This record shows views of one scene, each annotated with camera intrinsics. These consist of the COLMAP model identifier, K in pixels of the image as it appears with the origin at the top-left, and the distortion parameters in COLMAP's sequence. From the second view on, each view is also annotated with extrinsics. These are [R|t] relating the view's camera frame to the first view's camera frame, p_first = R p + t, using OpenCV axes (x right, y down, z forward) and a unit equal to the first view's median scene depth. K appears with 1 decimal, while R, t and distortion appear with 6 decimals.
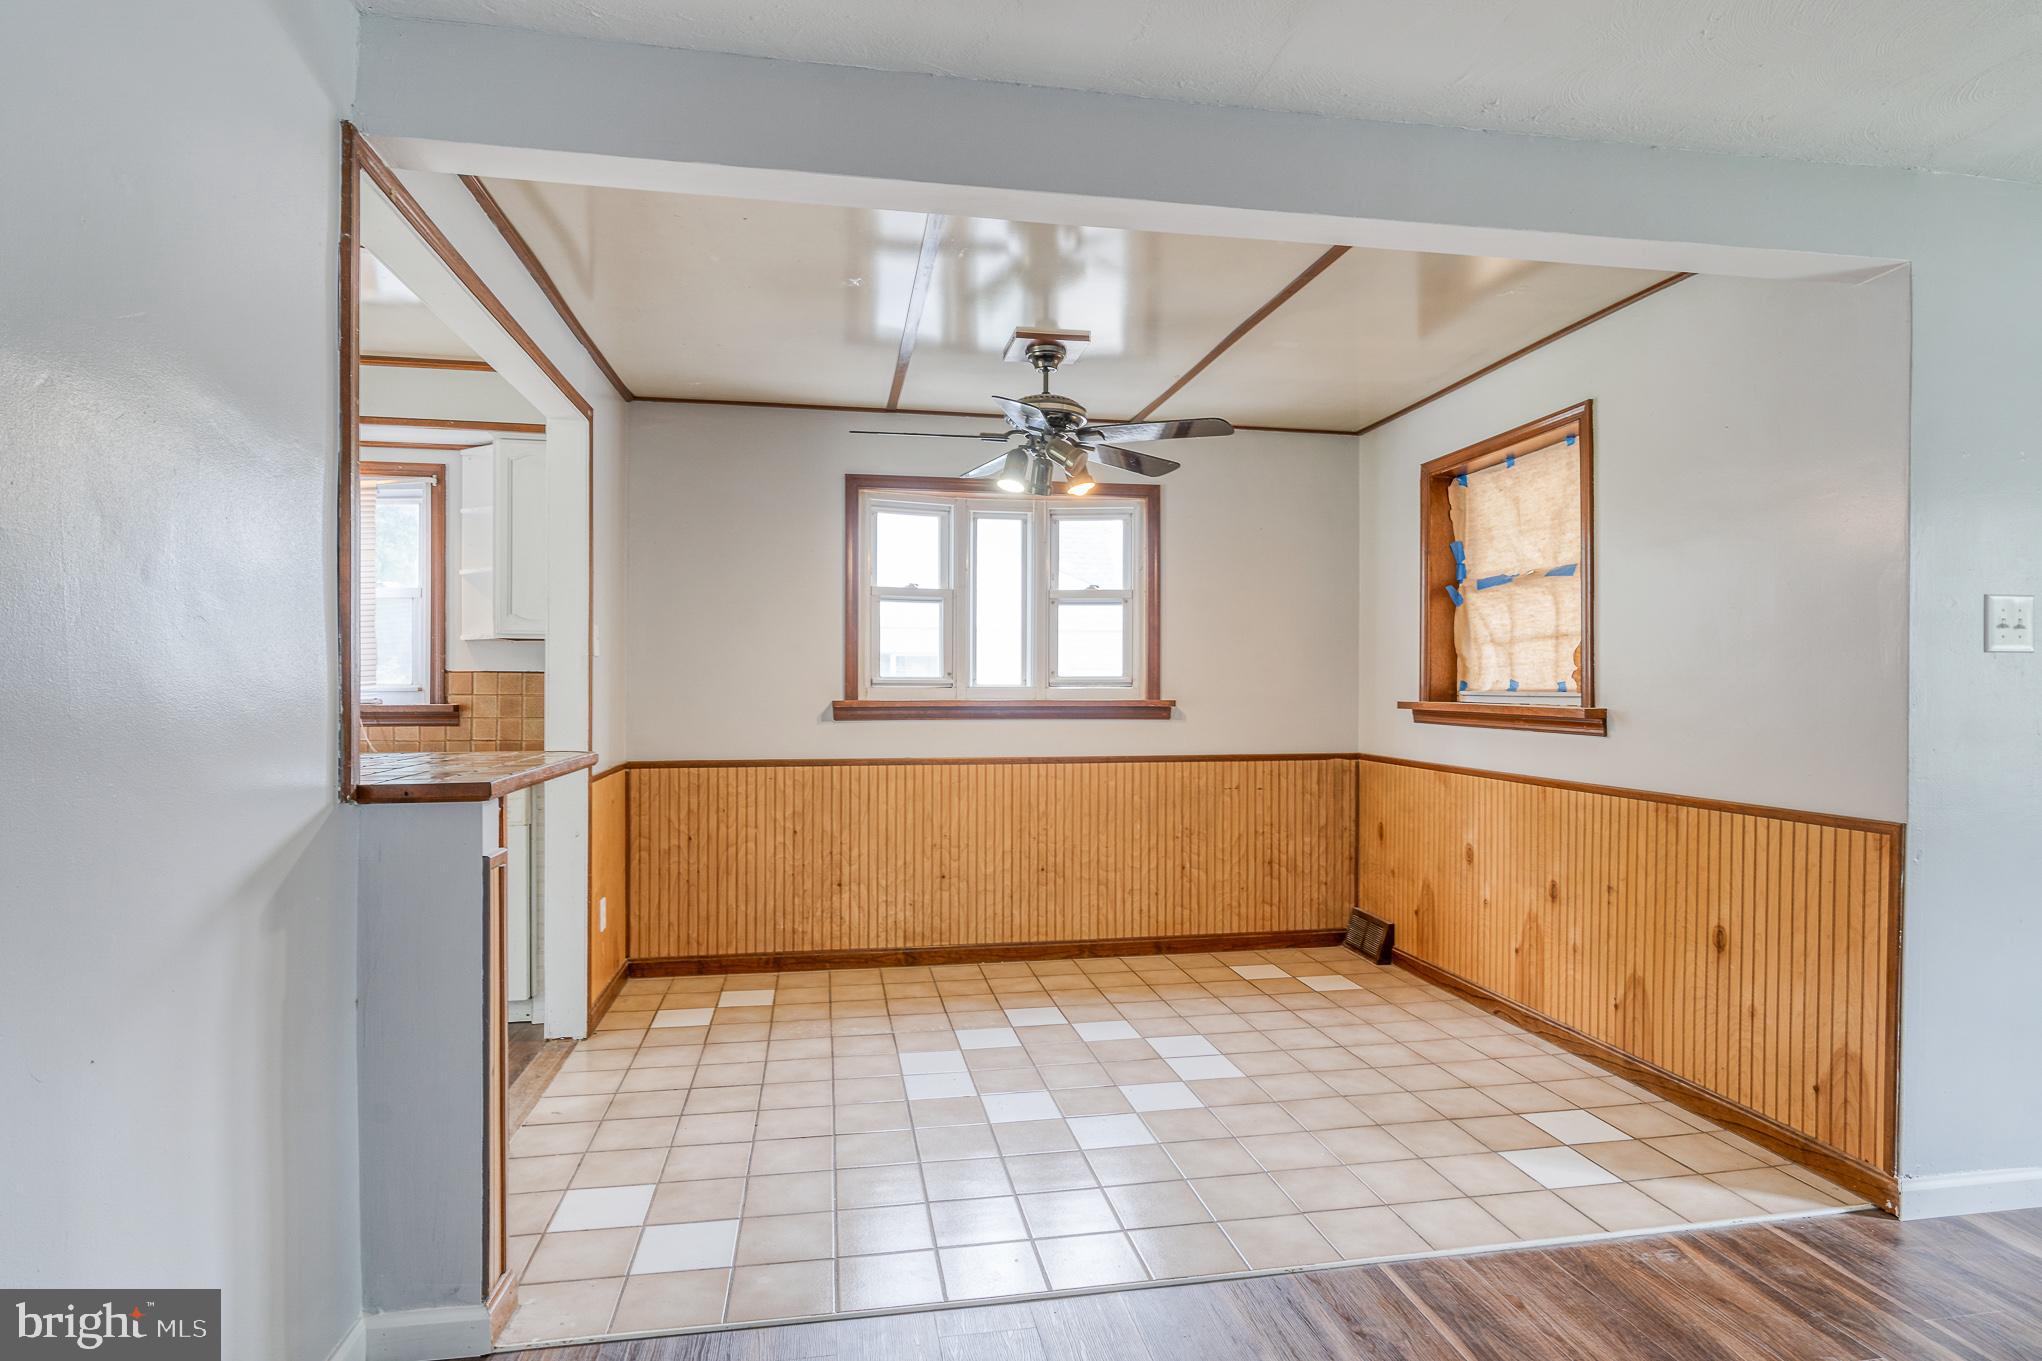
lens RADIAL K [[1073.8, 0, 1053.0], [0, 1073.8, 686.4], [0, 0, 1]] dist [-0.011540, 0.006439]
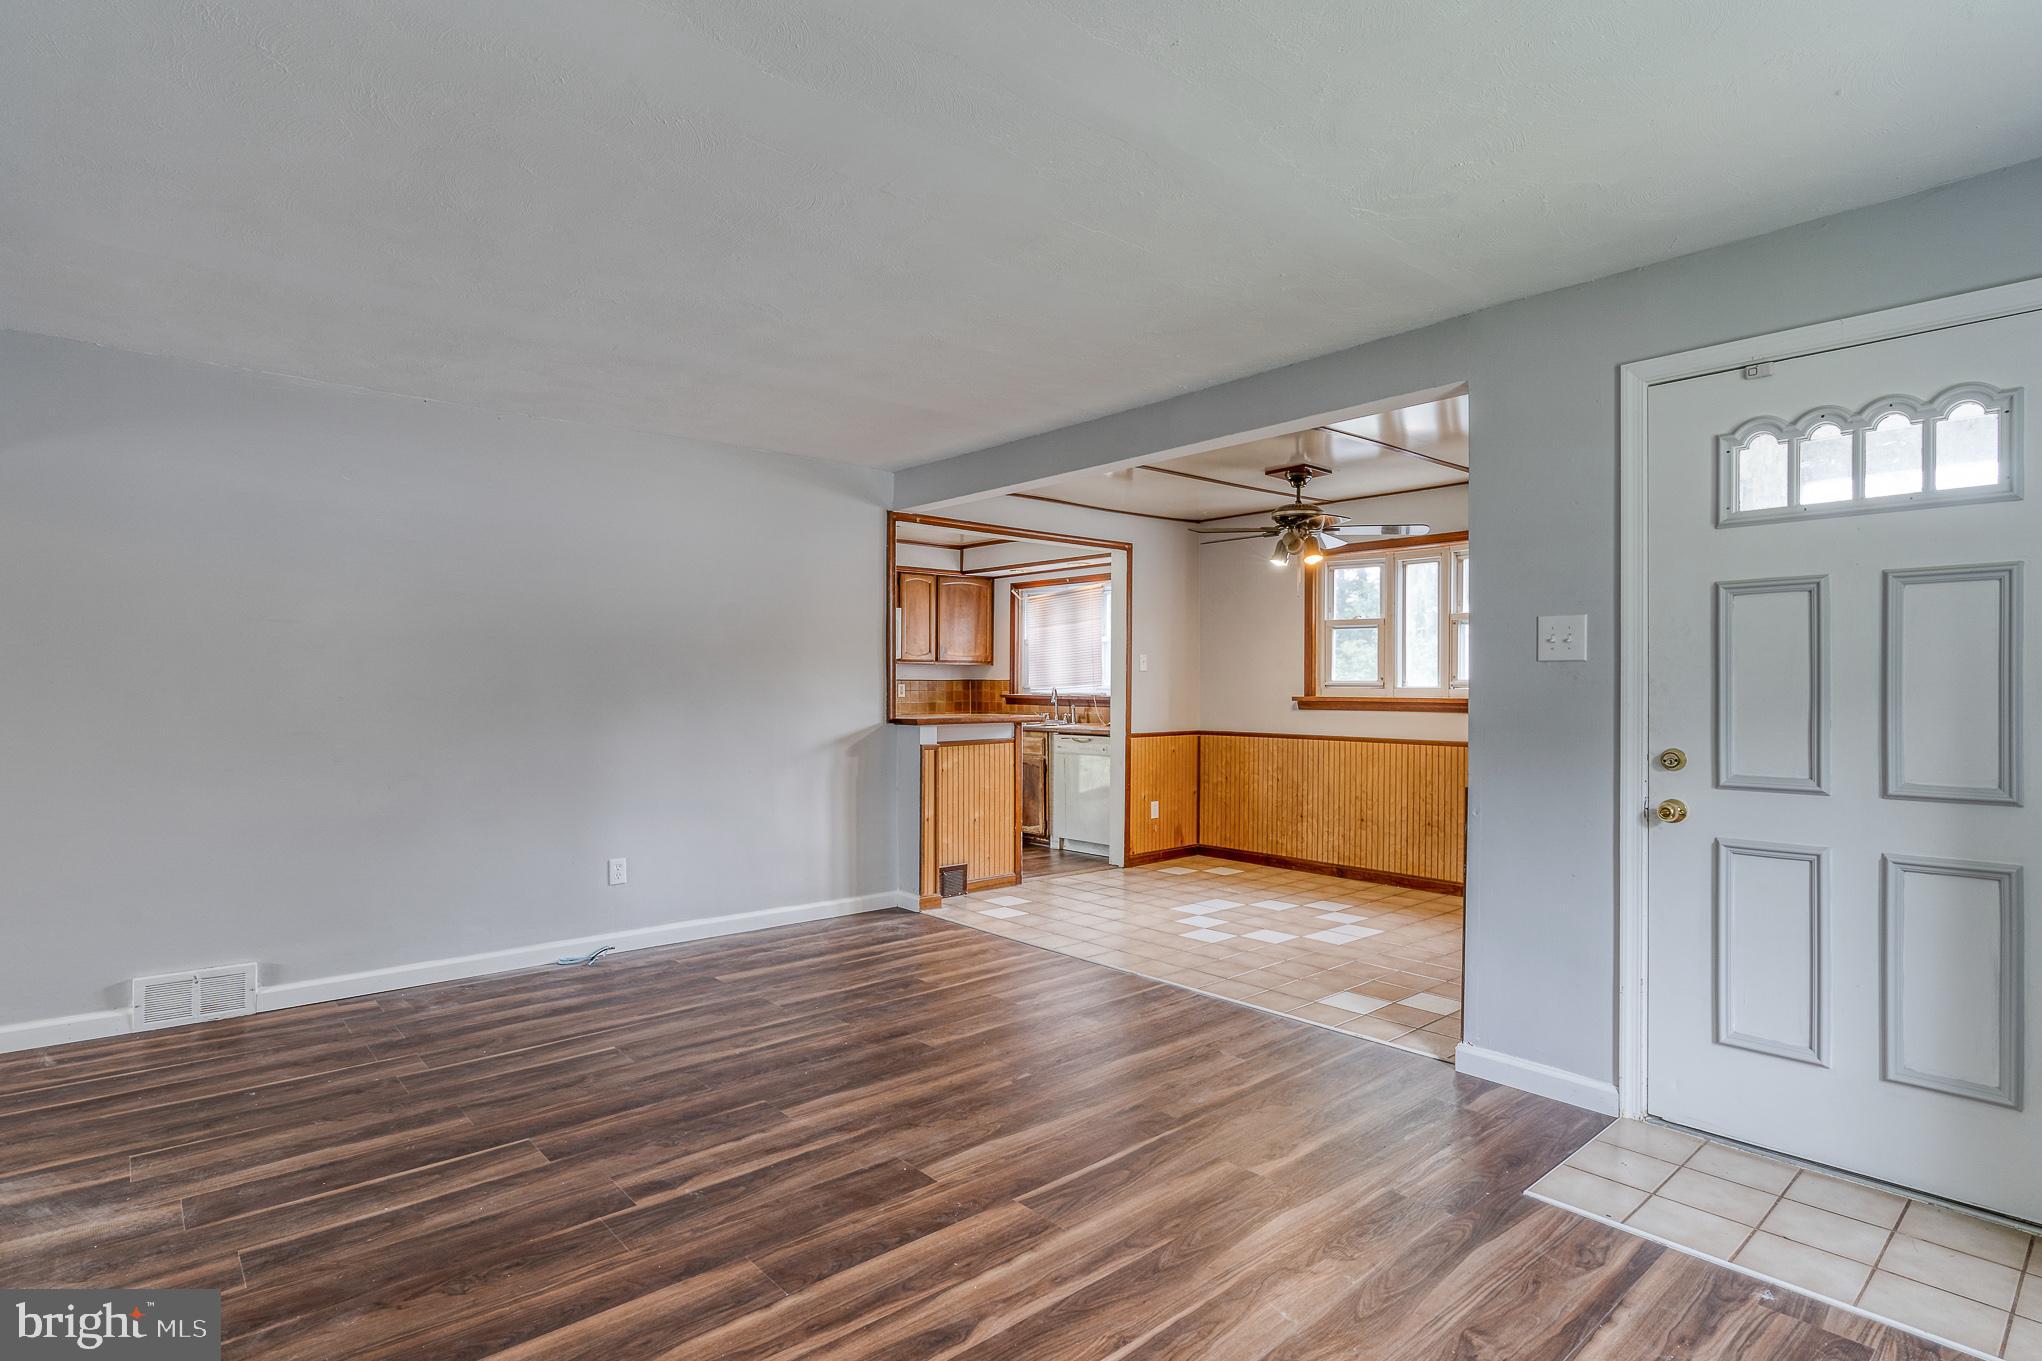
lens RADIAL K [[1024.9, 0, 1051.1], [0, 1024.9, 680.7], [0, 0, 1]] dist [-0.007956, 0.000233]
pose [[0.529232, -0.004474, -0.848465, 0.905878], [-0.001694, 0.999979, -0.006329, 0.000345], [0.848475, 0.004787, 0.529213, -0.084610]]
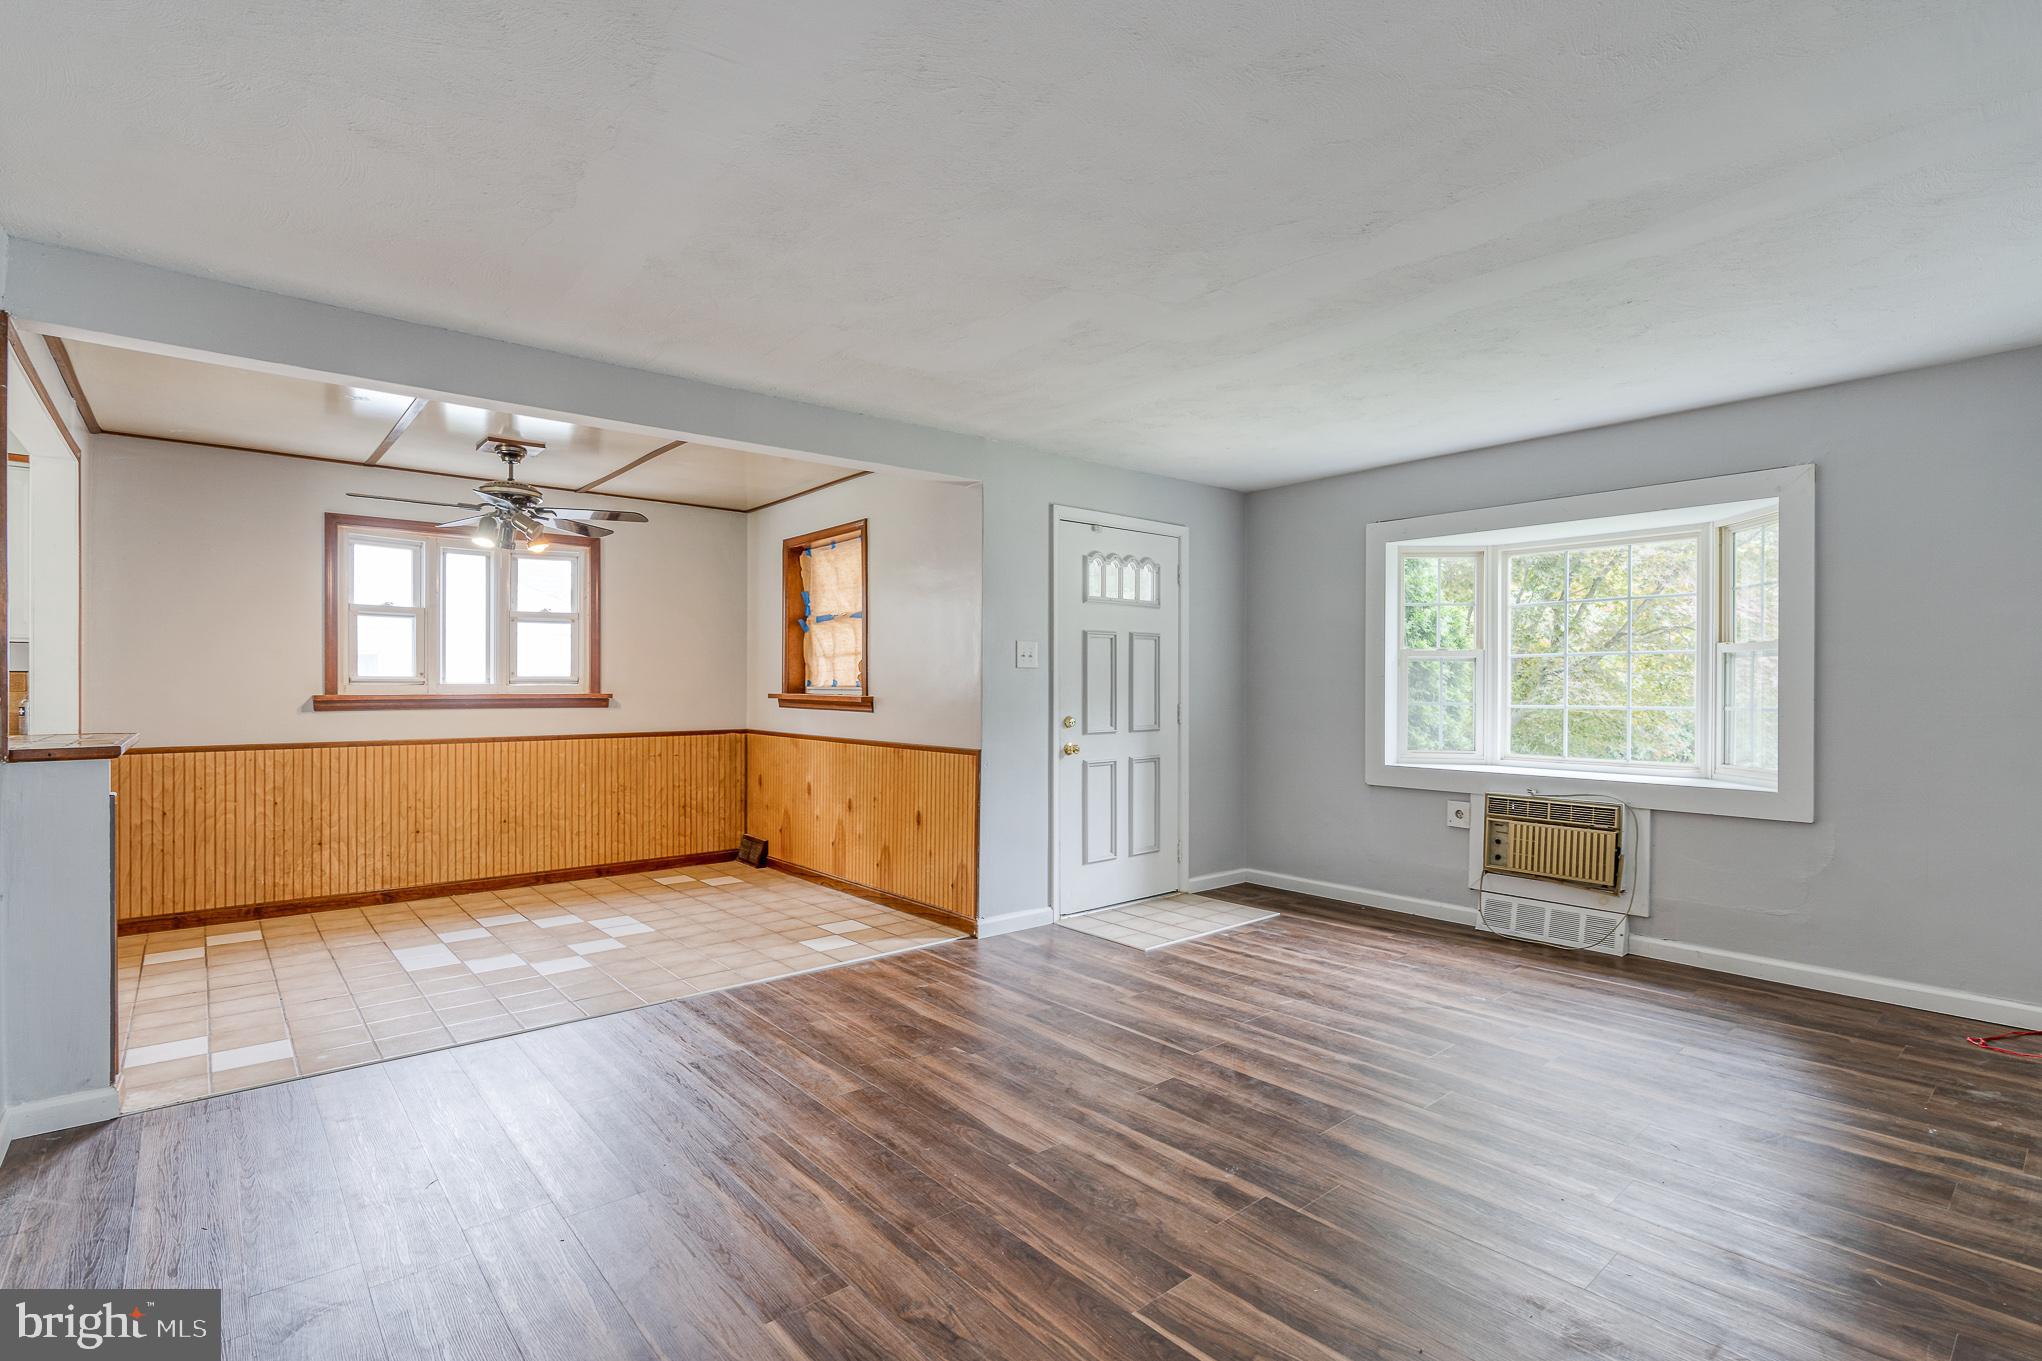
lens RADIAL K [[934.4, 0, 1016.4], [0, 934.4, 687.1], [0, 0, 1]] dist [-0.013439, 0.006239]
pose [[0.874159, -0.001847, 0.485636, -0.017058], [-0.000098, 0.999992, 0.003980, -0.000676], [-0.485639, -0.003527, 0.874152, -0.350192]]
